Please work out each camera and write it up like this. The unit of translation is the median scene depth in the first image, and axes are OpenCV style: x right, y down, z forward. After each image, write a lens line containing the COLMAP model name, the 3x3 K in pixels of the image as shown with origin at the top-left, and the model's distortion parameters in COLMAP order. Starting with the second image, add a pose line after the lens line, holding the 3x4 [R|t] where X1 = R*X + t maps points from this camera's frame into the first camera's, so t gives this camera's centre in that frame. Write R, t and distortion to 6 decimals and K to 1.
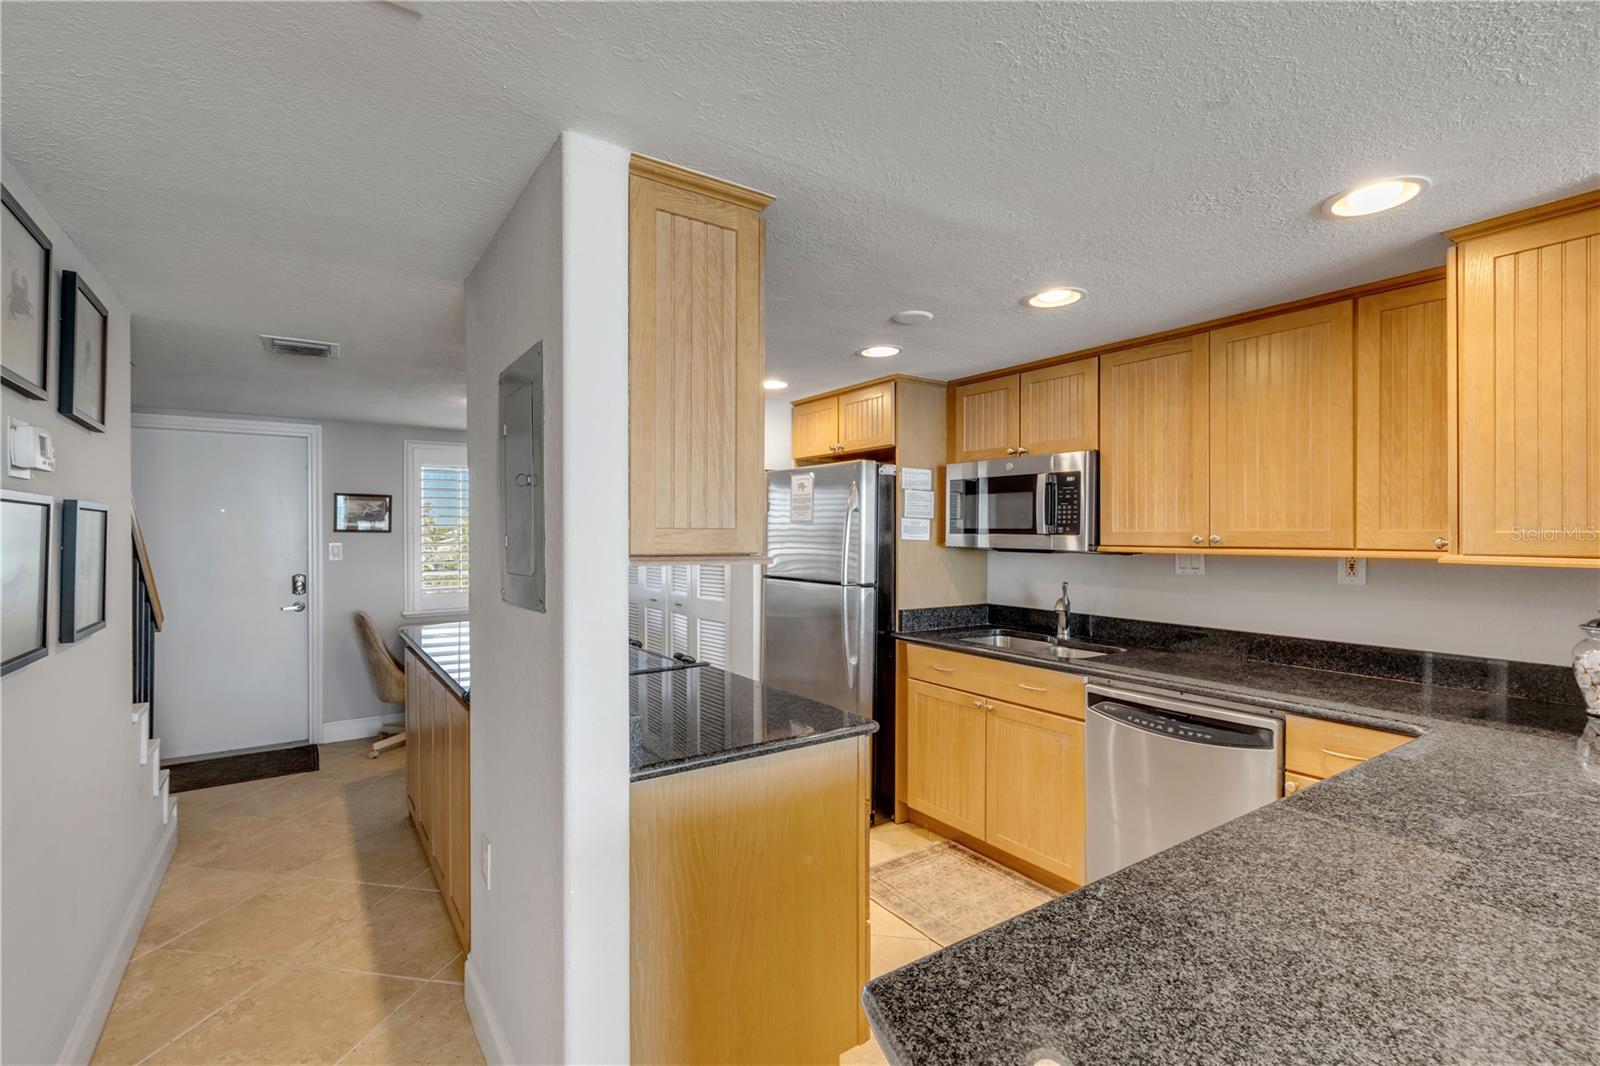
lens RADIAL K [[723.9, 0, 788.0], [0, 723.9, 541.5], [0, 0, 1]] dist [0.006743, -0.002542]
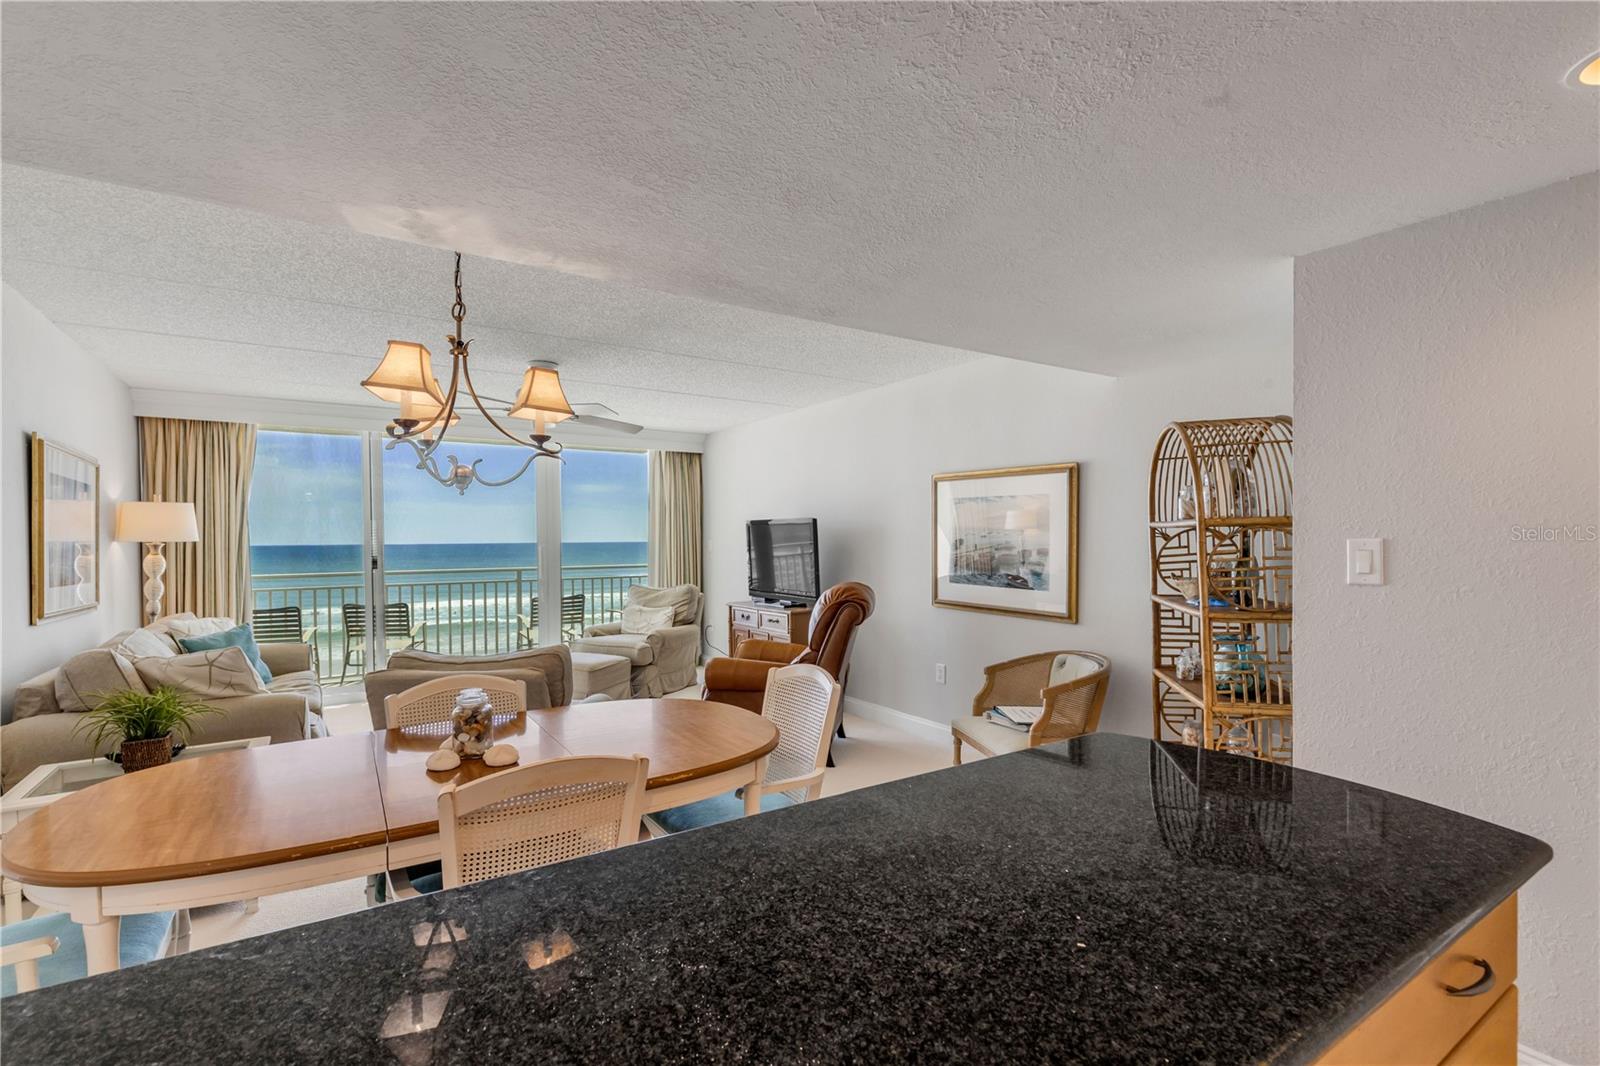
lens RADIAL K [[723.9, 0, 787.8], [0, 723.9, 553.0], [0, 0, 1]] dist [0.006743, -0.002542]
pose [[-0.999801, 0.009890, 0.017327, 0.313914], [0.010462, 0.999392, 0.033274, 0.009319], [-0.016988, 0.033449, -0.999296, 0.504803]]
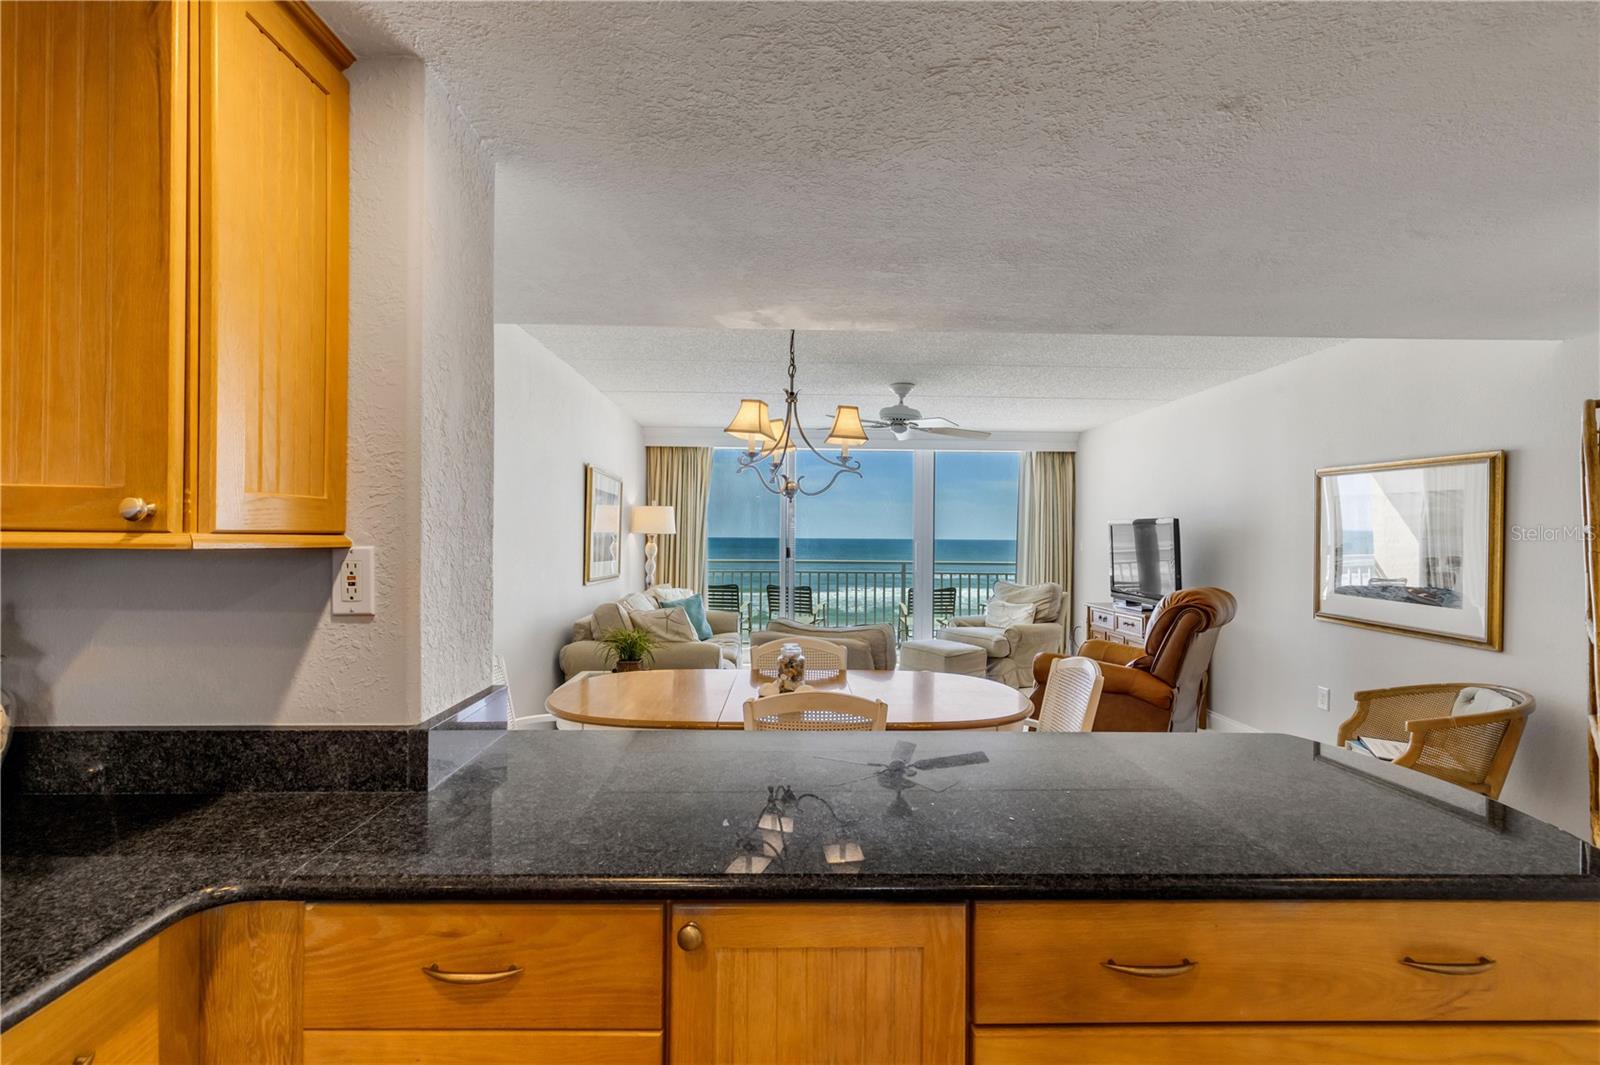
lens RADIAL K [[723.9, 0, 791.7], [0, 723.9, 539.4], [0, 0, 1]] dist [0.006743, -0.002542]
pose [[-0.840053, -0.007786, 0.542448, 0.145862], [0.000352, 0.999889, 0.014897, 0.008057], [-0.542504, 0.012705, -0.839957, 0.602065]]
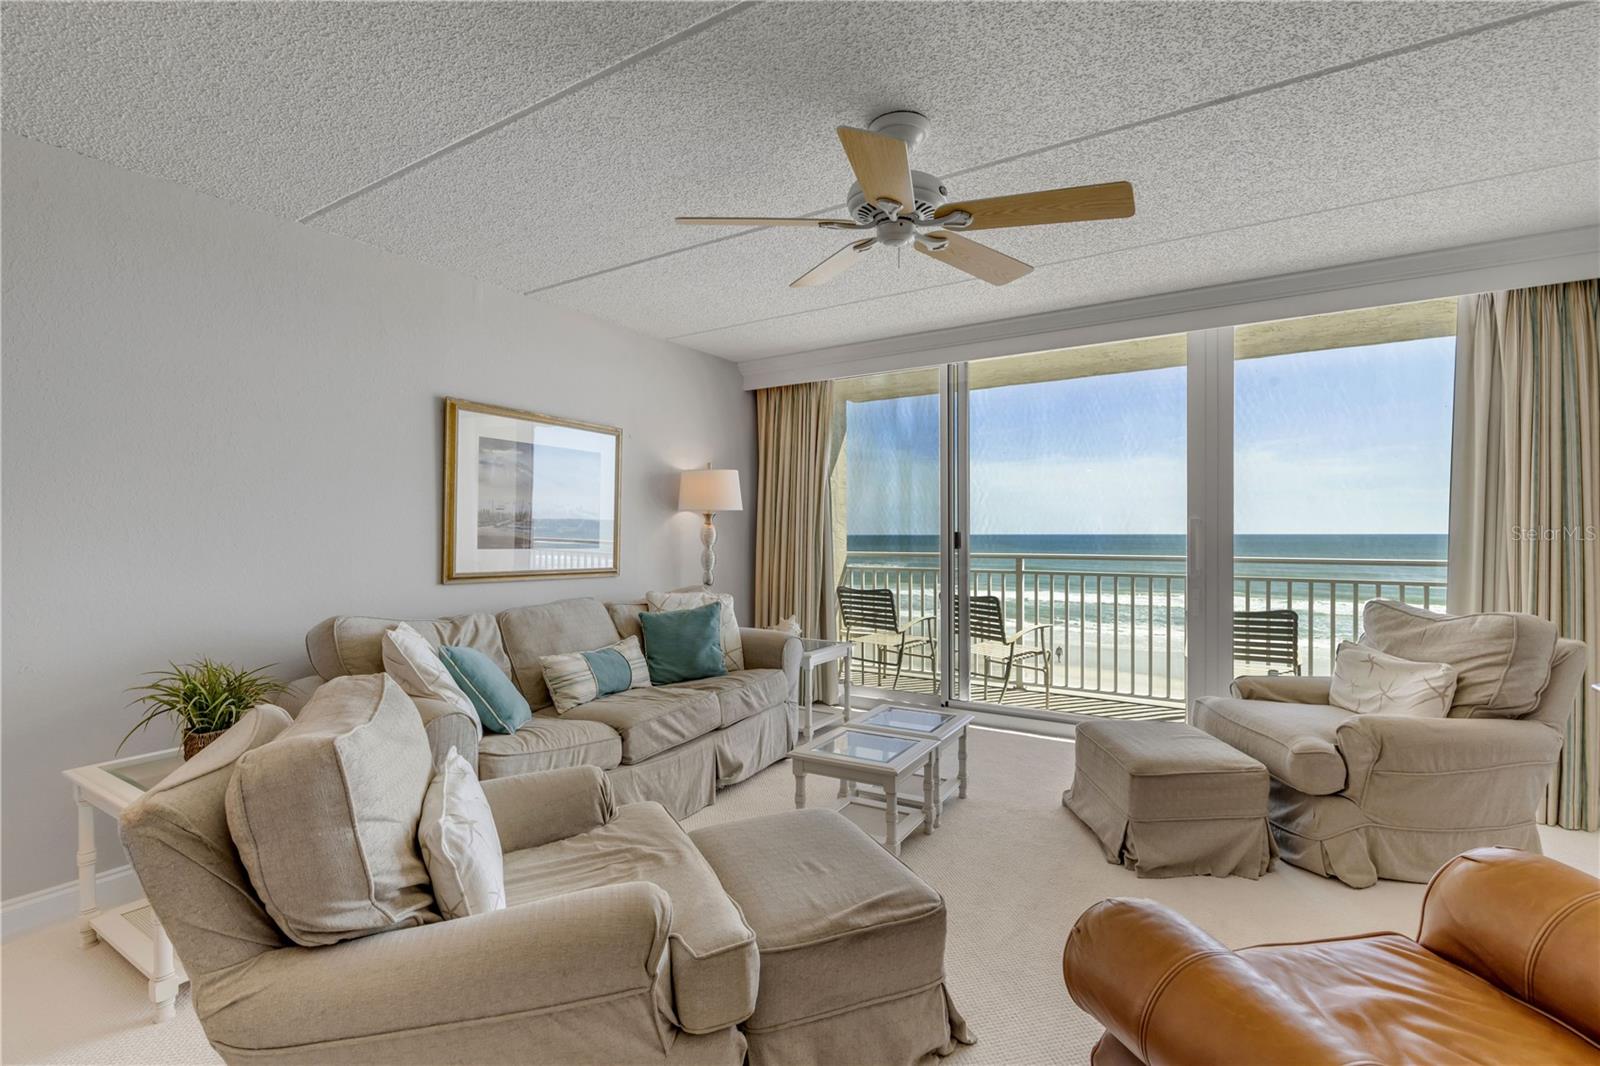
lens RADIAL K [[723.9, 0, 814.9], [0, 723.9, 537.5], [0, 0, 1]] dist [0.006743, -0.002542]
pose [[-0.401964, -0.003392, 0.915649, 0.226534], [0.015670, 0.999821, 0.010583, 0.057801], [-0.915521, 0.018602, -0.401839, -0.451160]]
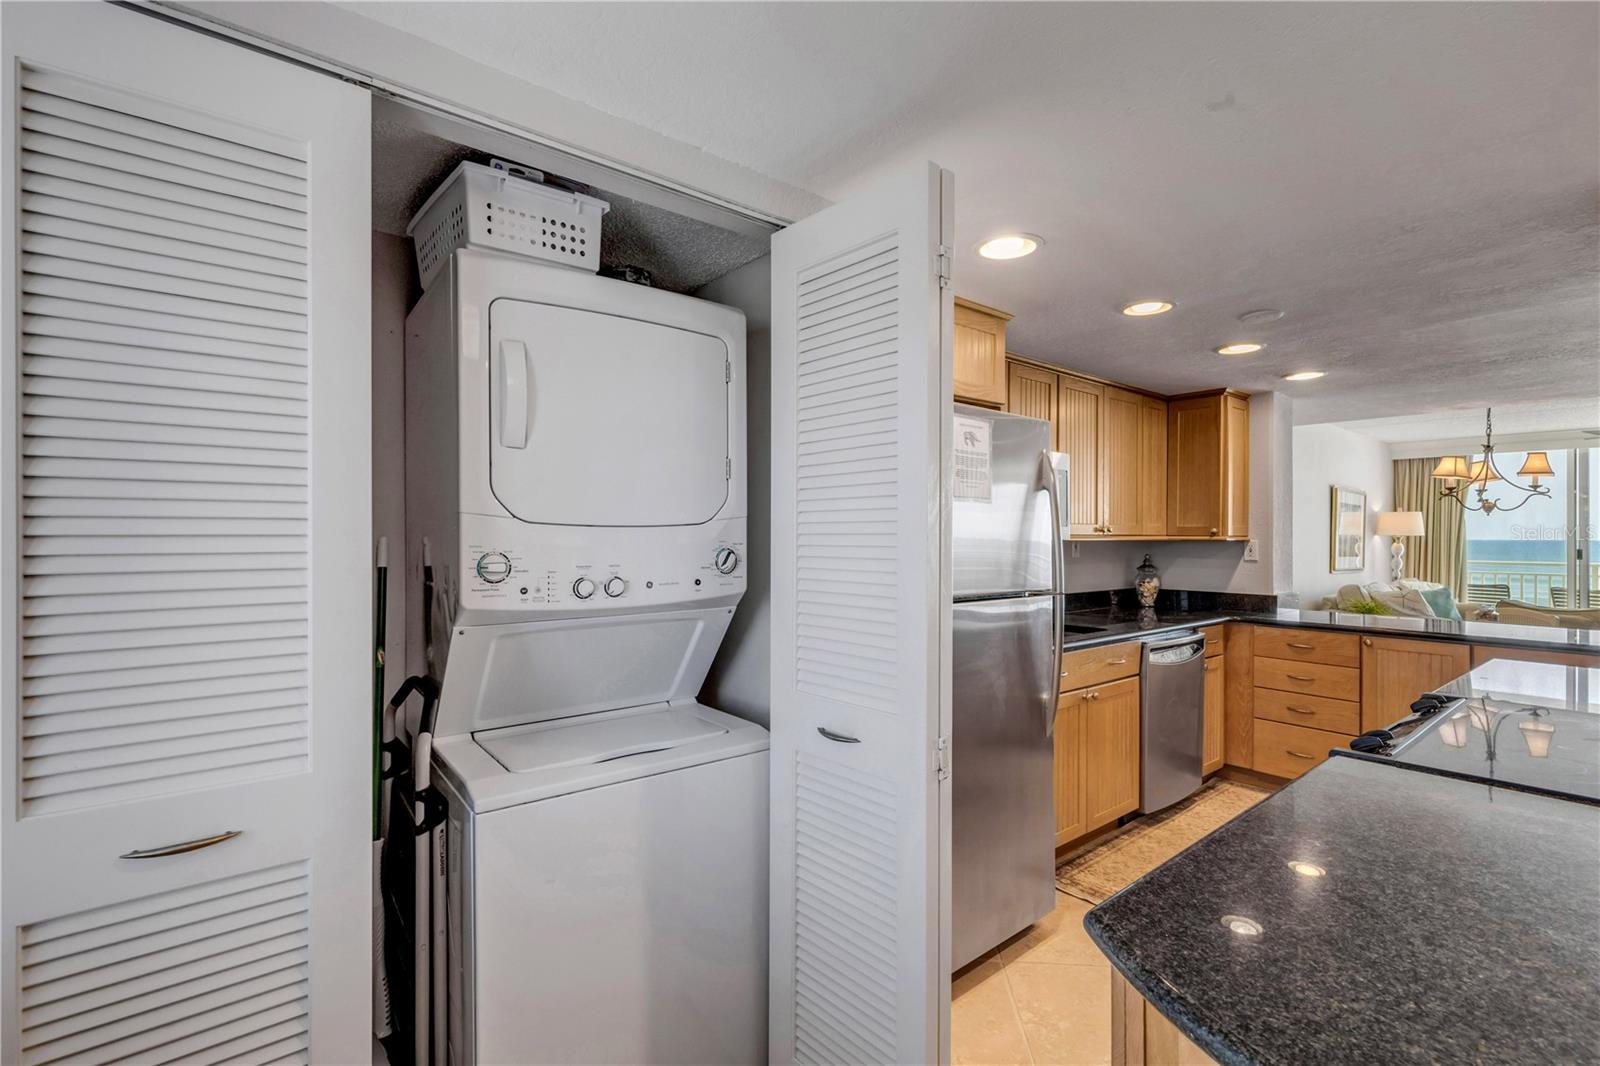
lens RADIAL K [[723.9, 0, 796.5], [0, 723.9, 535.3], [0, 0, 1]] dist [0.006743, -0.002542]
pose [[-0.088287, 0.001320, 0.996094, -0.589537], [0.010366, 0.999946, -0.000406, 0.001621], [-0.996041, 0.010290, -0.088296, 1.257796]]
